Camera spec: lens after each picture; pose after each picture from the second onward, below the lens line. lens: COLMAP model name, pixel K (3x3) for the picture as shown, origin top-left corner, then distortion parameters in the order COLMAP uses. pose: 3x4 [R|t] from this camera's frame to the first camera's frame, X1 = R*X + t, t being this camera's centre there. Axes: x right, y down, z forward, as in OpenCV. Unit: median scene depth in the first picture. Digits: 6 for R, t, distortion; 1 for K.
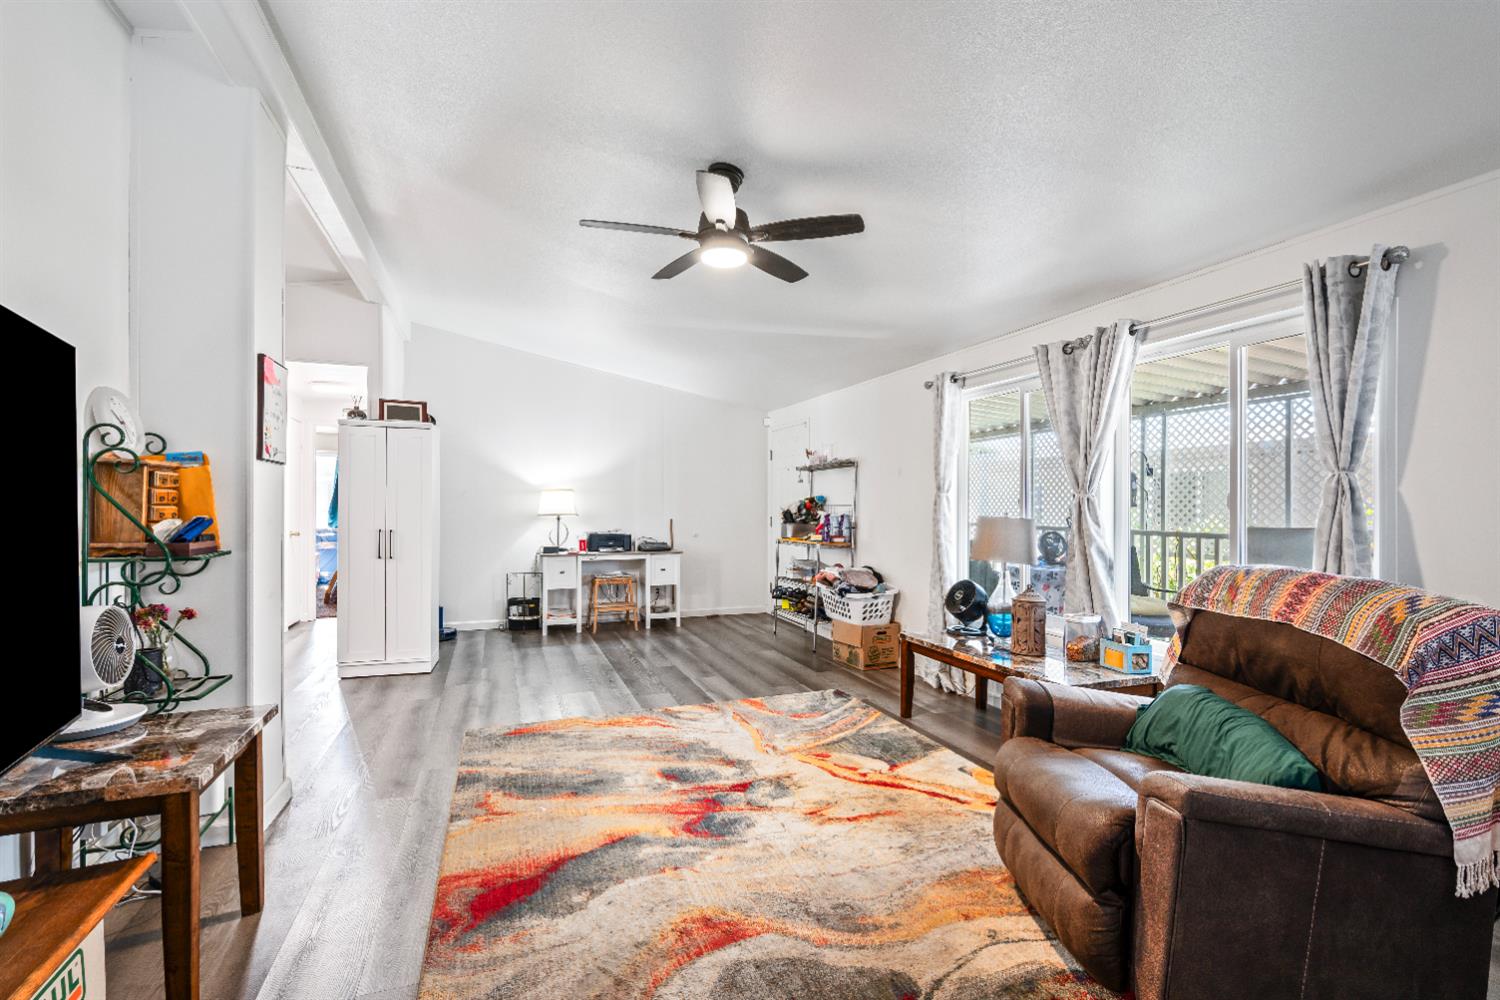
lens RADIAL K [[666.9, 0, 756.1], [0, 666.9, 507.9], [0, 0, 1]] dist [0.003867, -0.001452]
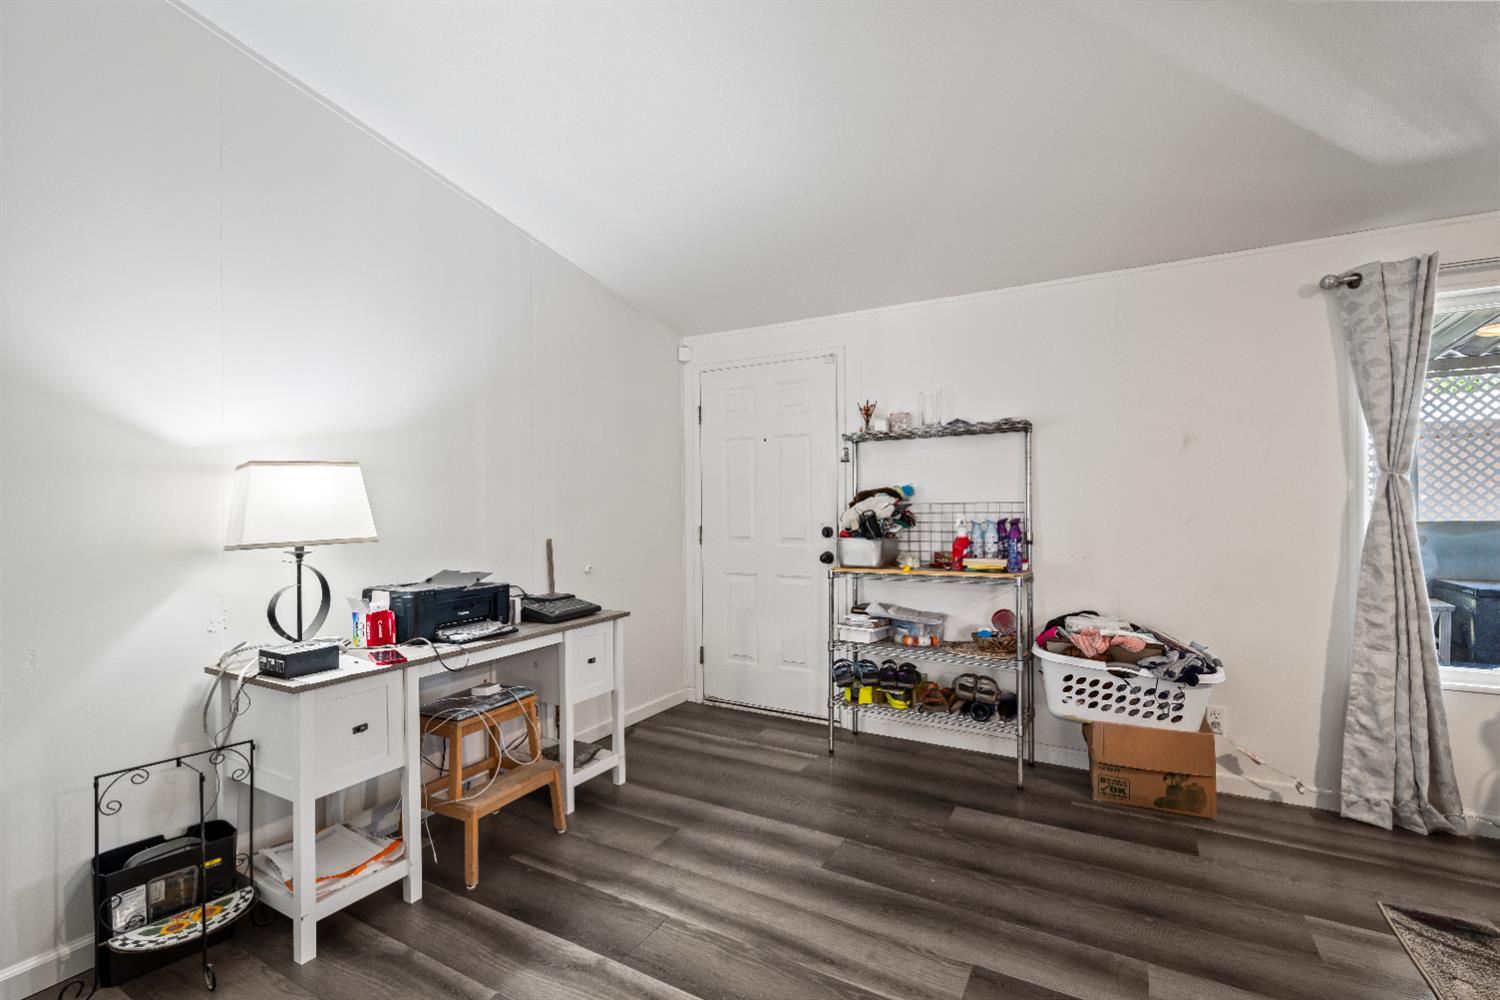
lens RADIAL K [[666.9, 0, 757.4], [0, 666.9, 510.2], [0, 0, 1]] dist [0.003867, -0.001452]
pose [[0.773449, -0.017531, 0.633616, -0.649329], [0.016135, 0.999838, 0.007968, -0.008691], [-0.633653, 0.004061, 0.773607, 1.221525]]
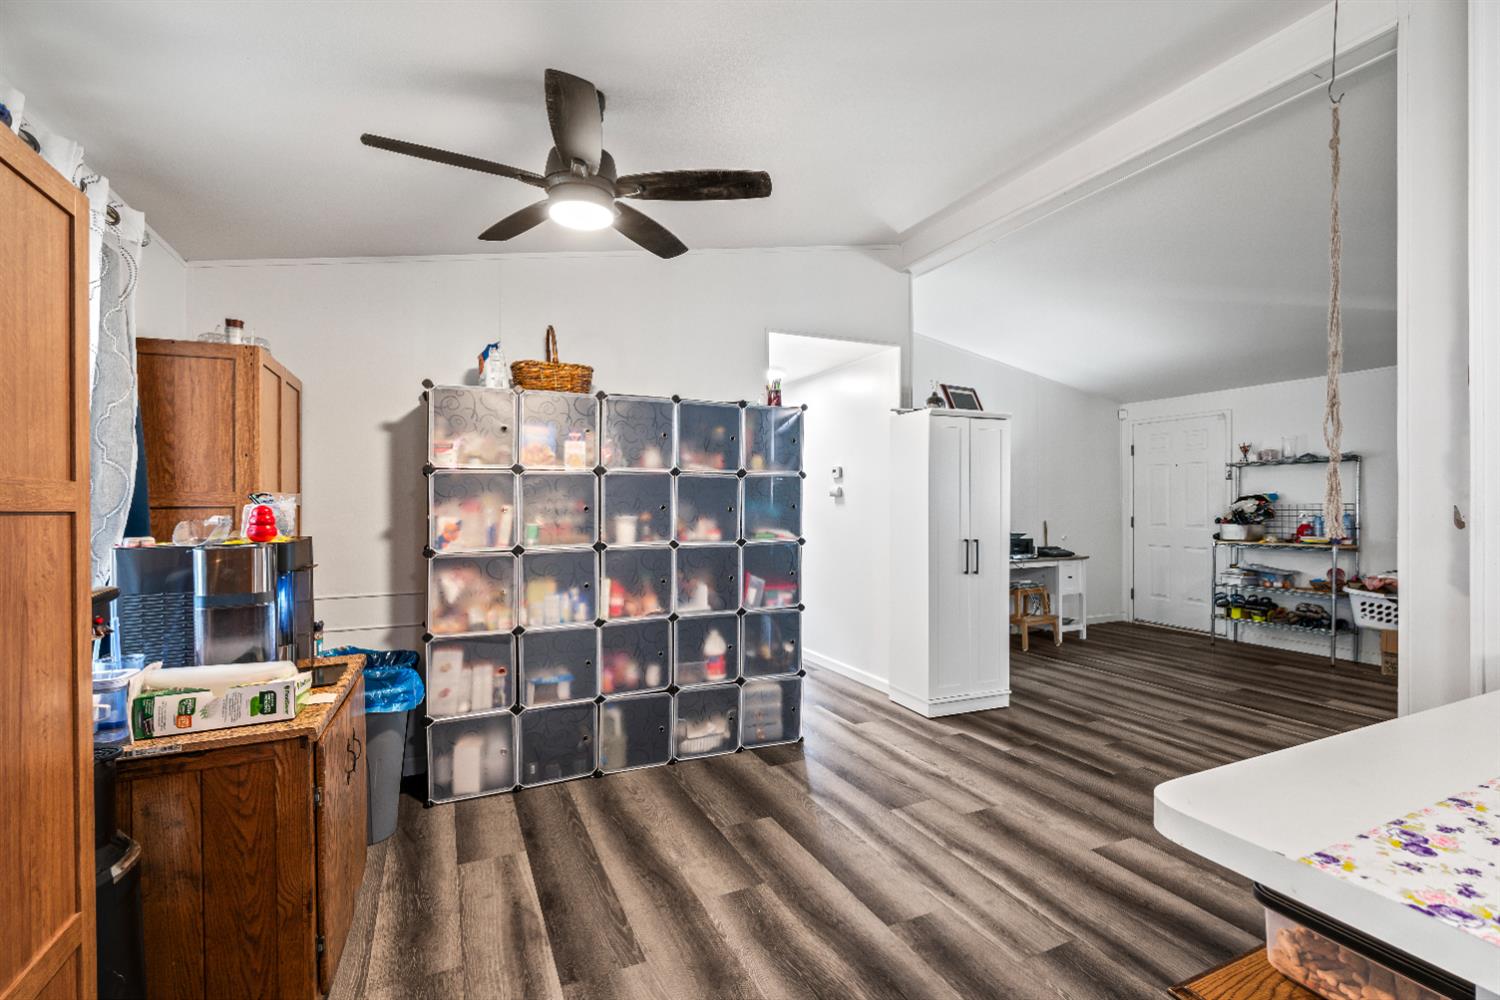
lens RADIAL K [[666.9, 0, 757.7], [0, 666.9, 509.5], [0, 0, 1]] dist [0.003867, -0.001452]
pose [[0.997550, -0.011994, 0.068916, -1.253007], [0.011574, 0.999912, 0.006494, -0.019960], [-0.068988, -0.005681, 0.997601, 0.254378]]
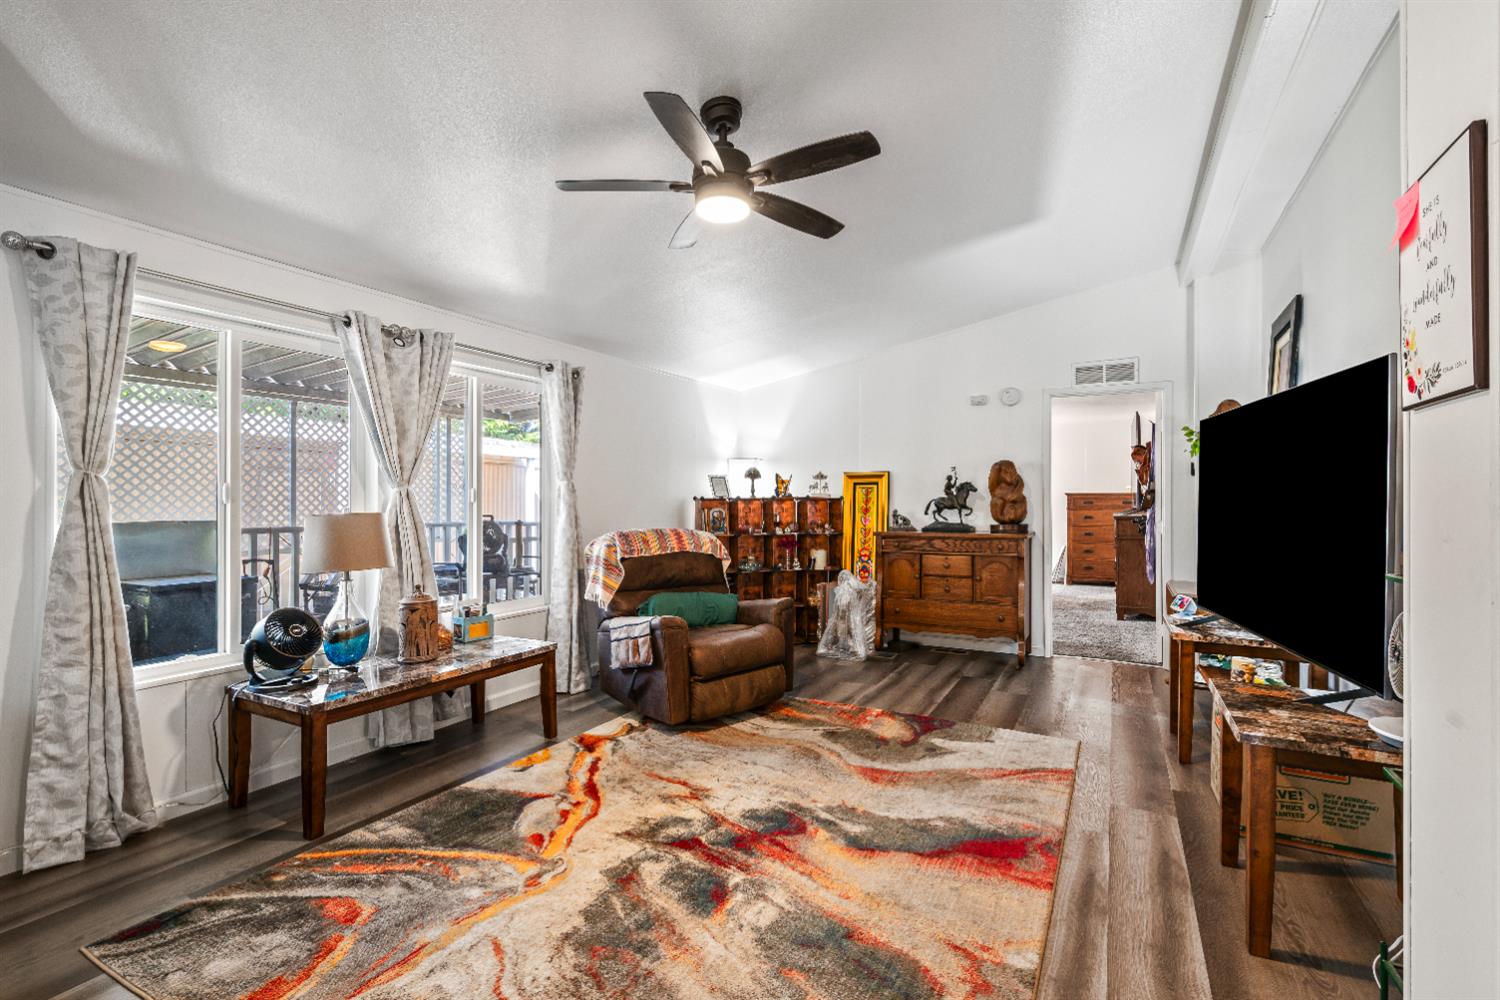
lens RADIAL K [[666.9, 0, 751.5], [0, 666.9, 497.6], [0, 0, 1]] dist [0.003867, -0.001452]
pose [[-0.642781, -0.001519, 0.766048, -0.604653], [0.001112, 0.999995, 0.002916, -0.007424], [-0.766049, 0.002726, -0.642777, 1.264588]]
